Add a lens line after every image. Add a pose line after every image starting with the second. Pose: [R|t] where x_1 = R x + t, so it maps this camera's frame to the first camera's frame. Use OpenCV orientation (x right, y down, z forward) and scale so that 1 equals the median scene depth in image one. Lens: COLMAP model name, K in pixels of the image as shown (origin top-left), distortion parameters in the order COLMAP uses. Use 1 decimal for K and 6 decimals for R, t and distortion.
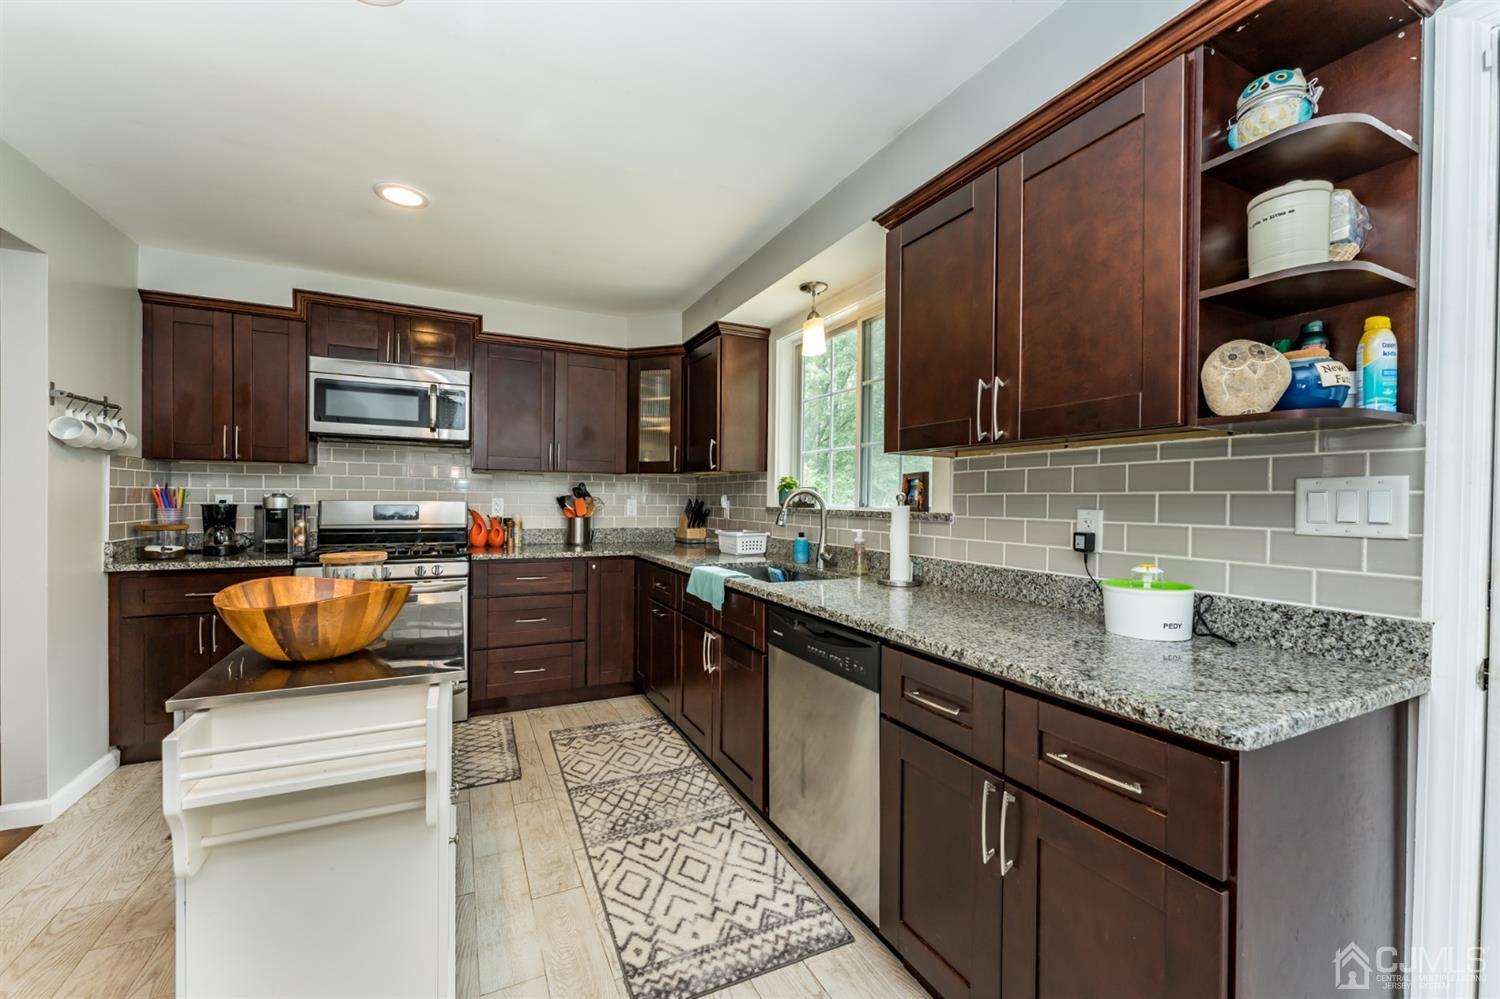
lens RADIAL K [[596.7, 0, 744.2], [0, 596.7, 504.5], [0, 0, 1]] dist [0.002921, -0.001255]
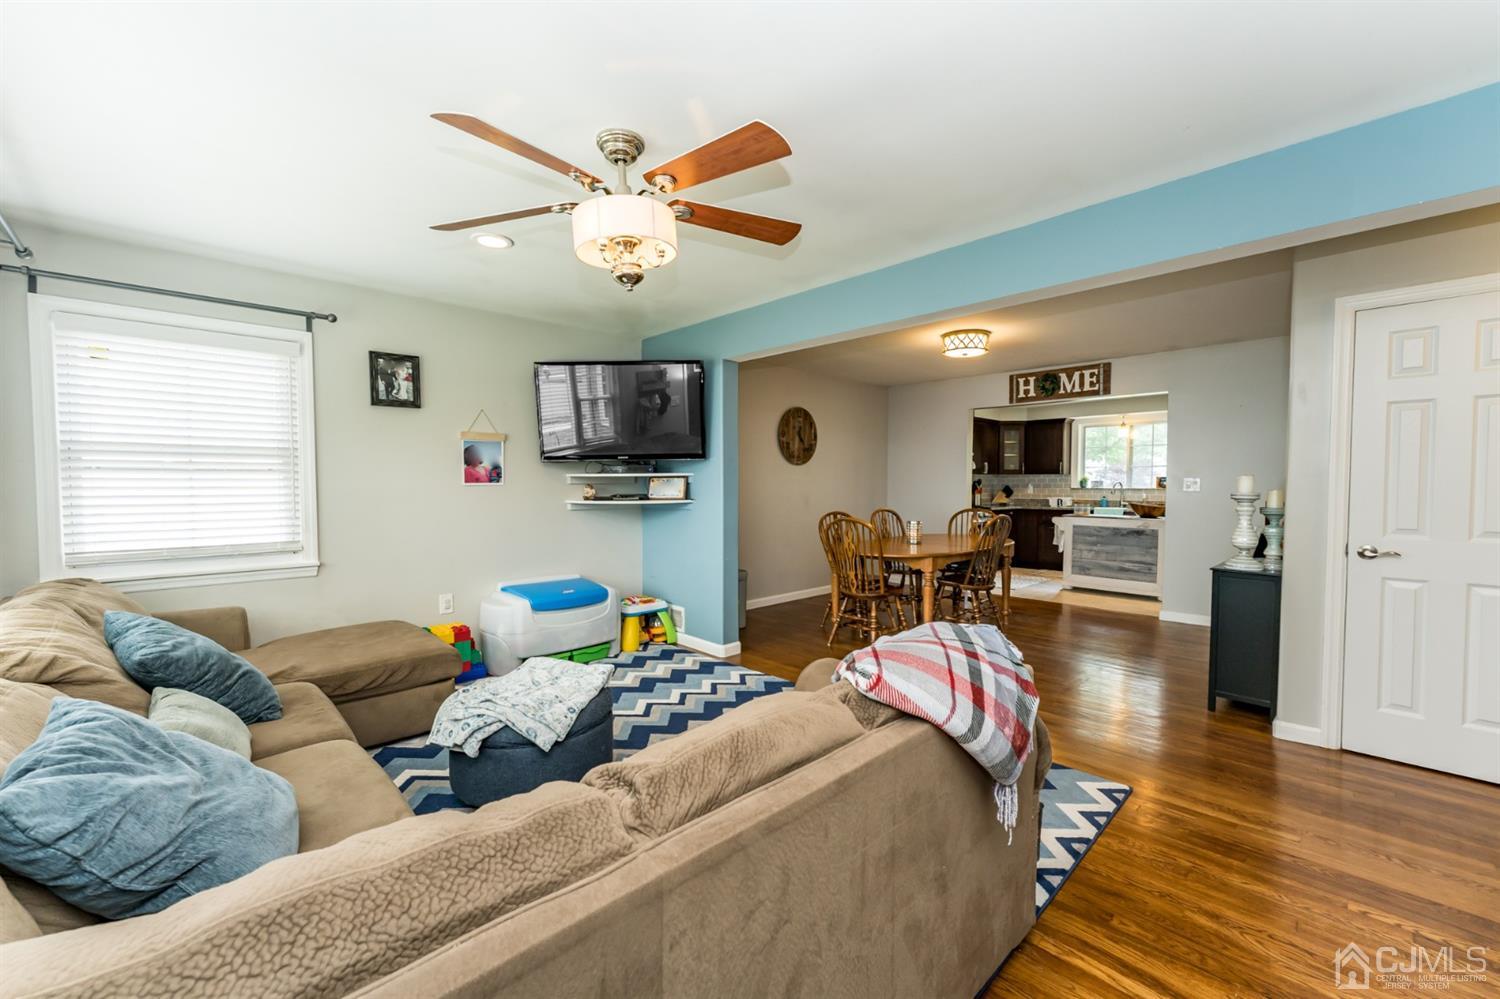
lens RADIAL K [[596.7, 0, 747.8], [0, 596.7, 504.0], [0, 0, 1]] dist [0.002921, -0.001255]
pose [[0.951710, -0.021809, 0.306224, -2.593161], [0.013740, 0.999500, 0.028483, -0.024510], [-0.306692, -0.022900, 0.951533, -1.293434]]
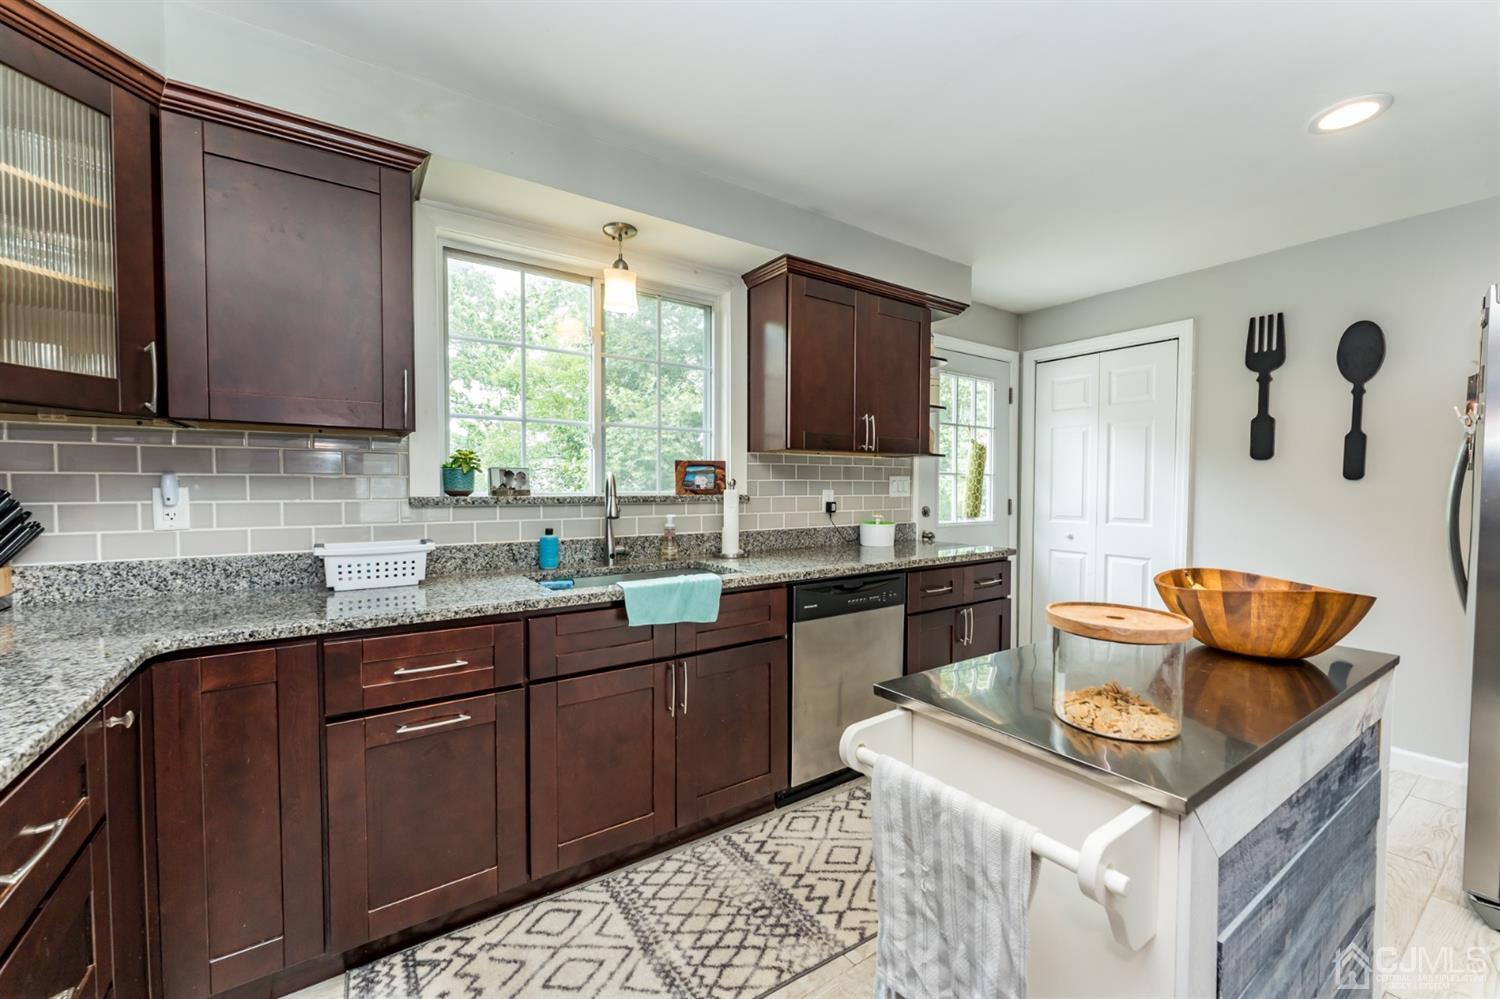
lens RADIAL K [[596.7, 0, 744.5], [0, 596.7, 504.7], [0, 0, 1]] dist [0.002921, -0.001255]
pose [[-0.144159, -0.040389, 0.988730, -0.735511], [0.006697, 0.999104, 0.041789, -0.013902], [-0.989532, 0.012646, -0.143760, 0.932802]]
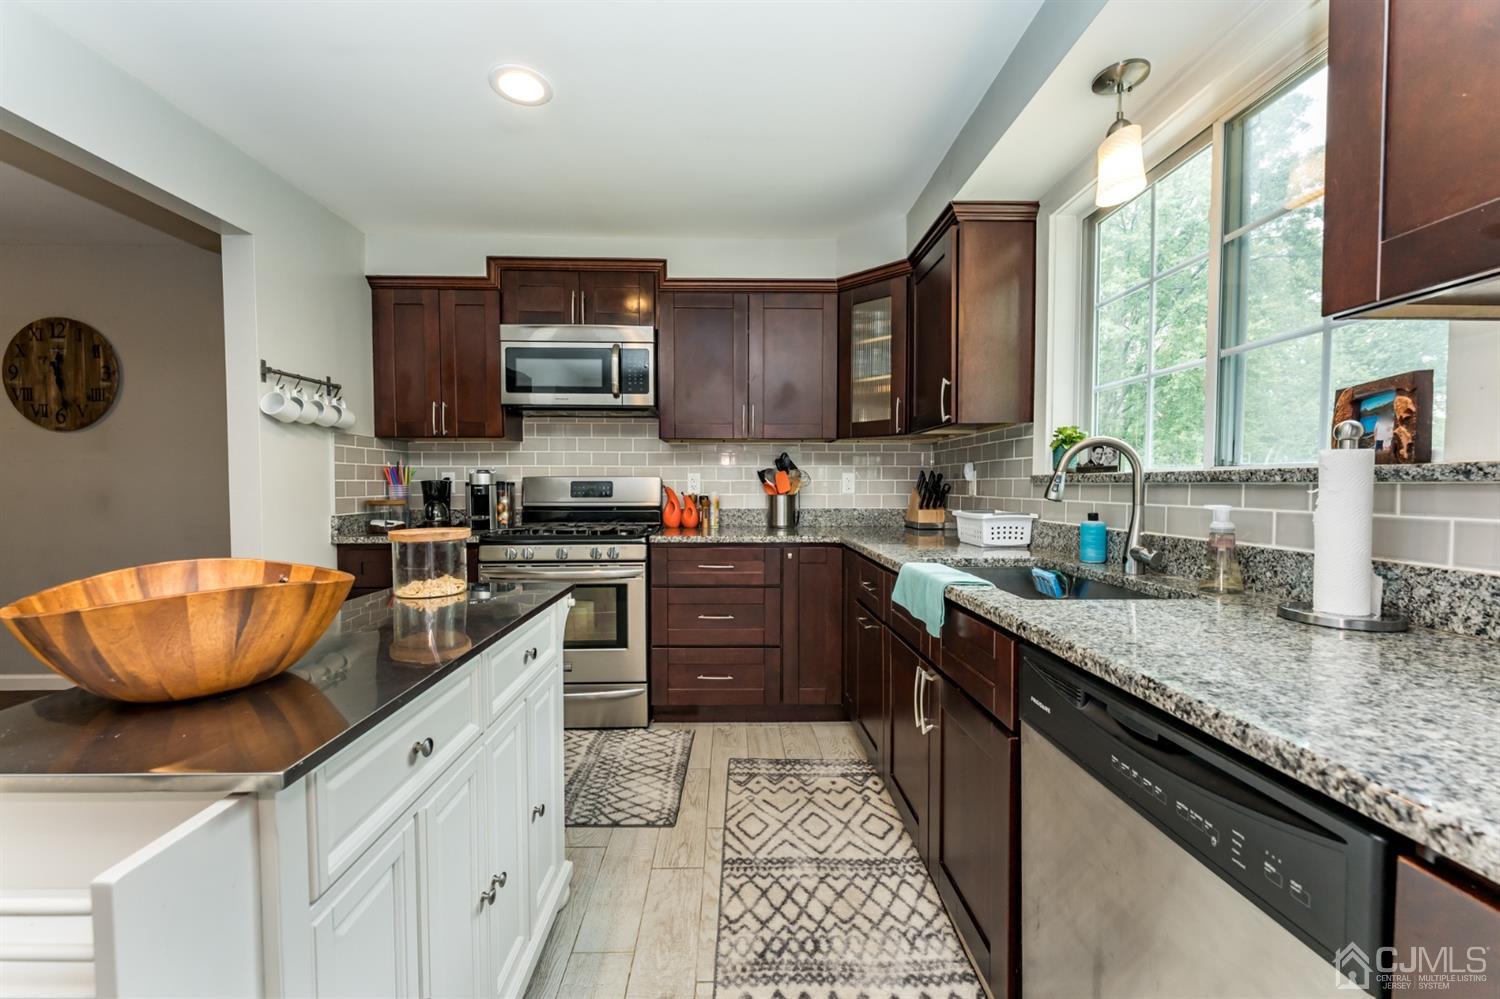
lens RADIAL K [[596.7, 0, 744.2], [0, 596.7, 504.5], [0, 0, 1]] dist [0.002921, -0.001255]
pose [[0.909029, 0.002326, -0.416726, 0.028578], [0.006687, 0.999774, 0.020168, 0.025604], [0.416679, -0.021120, 0.908808, 0.323508]]
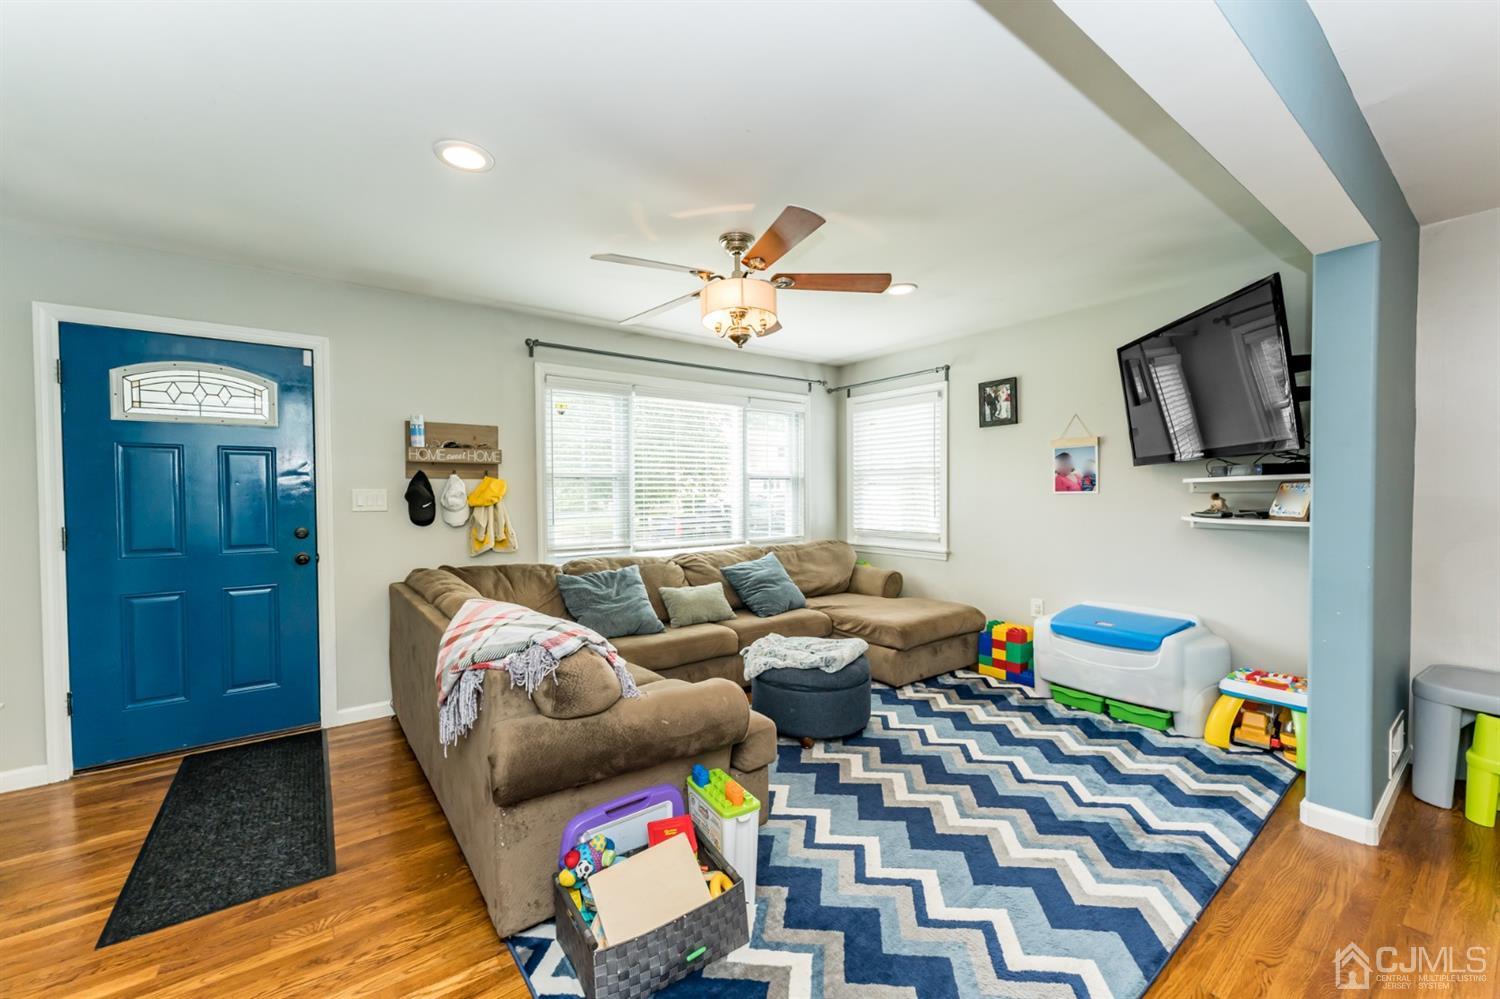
lens RADIAL K [[596.7, 0, 745.3], [0, 596.7, 503.9], [0, 0, 1]] dist [0.002921, -0.001255]
pose [[0.194433, 0.008359, -0.980880, -1.532738], [-0.002274, 0.999965, 0.008070, -0.023645], [0.980913, 0.000661, 0.194445, -0.708461]]
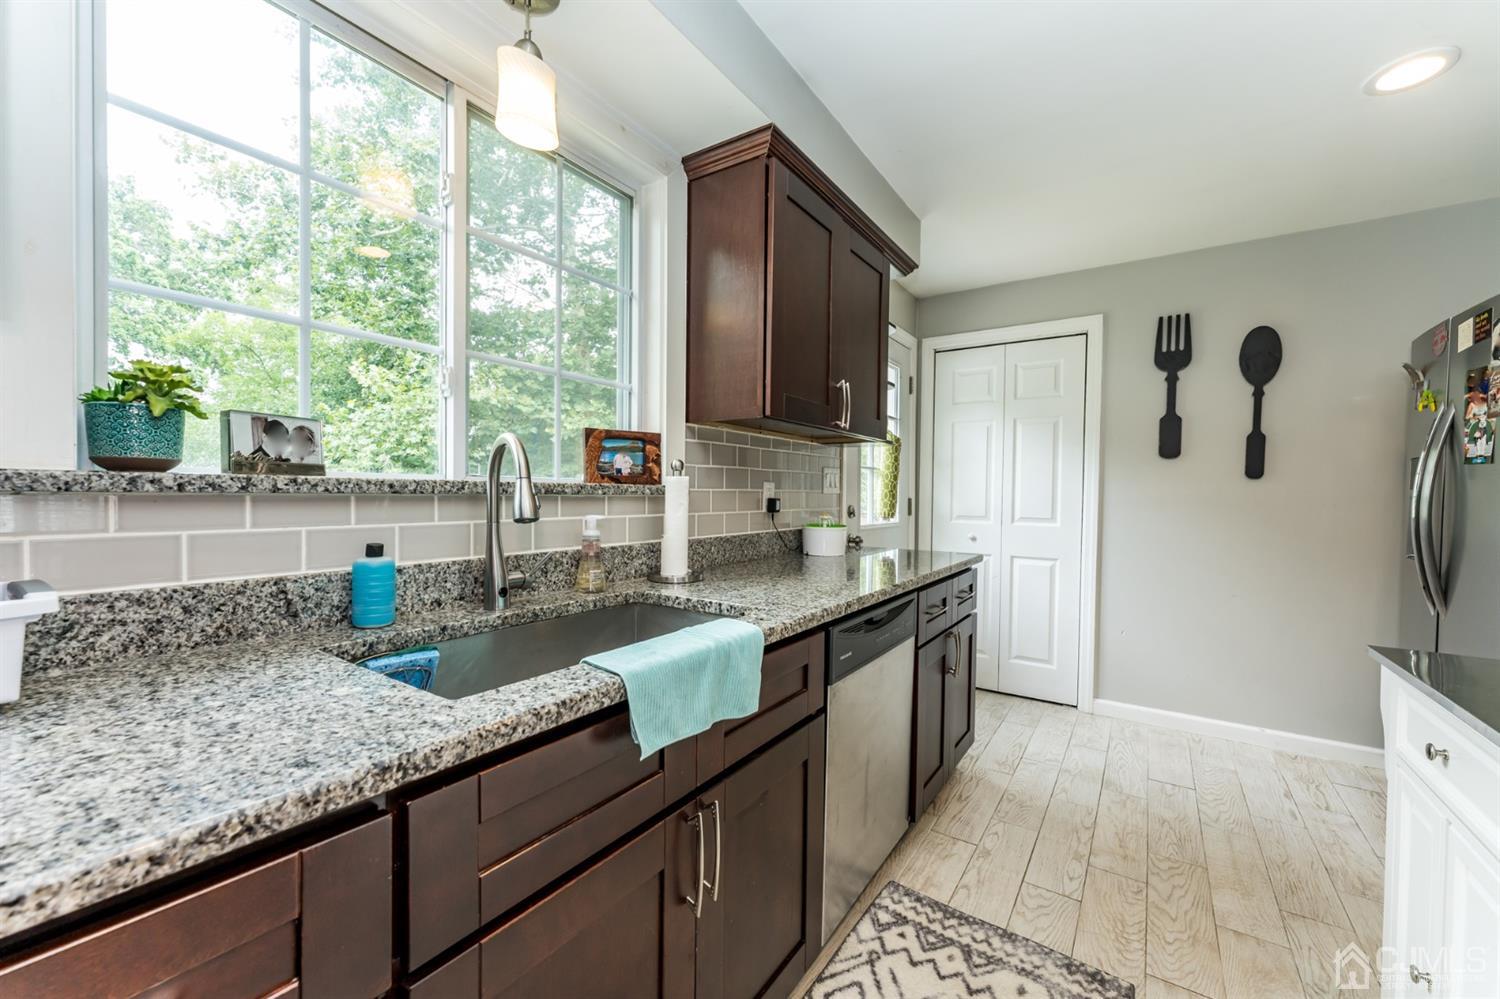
lens RADIAL K [[596.7, 0, 746.4], [0, 596.7, 503.4], [0, 0, 1]] dist [0.002921, -0.001255]
pose [[-0.495569, -0.031670, 0.867991, -0.362481], [-0.007305, 0.999452, 0.032296, 0.009093], [-0.868538, 0.009664, -0.495528, 1.061247]]
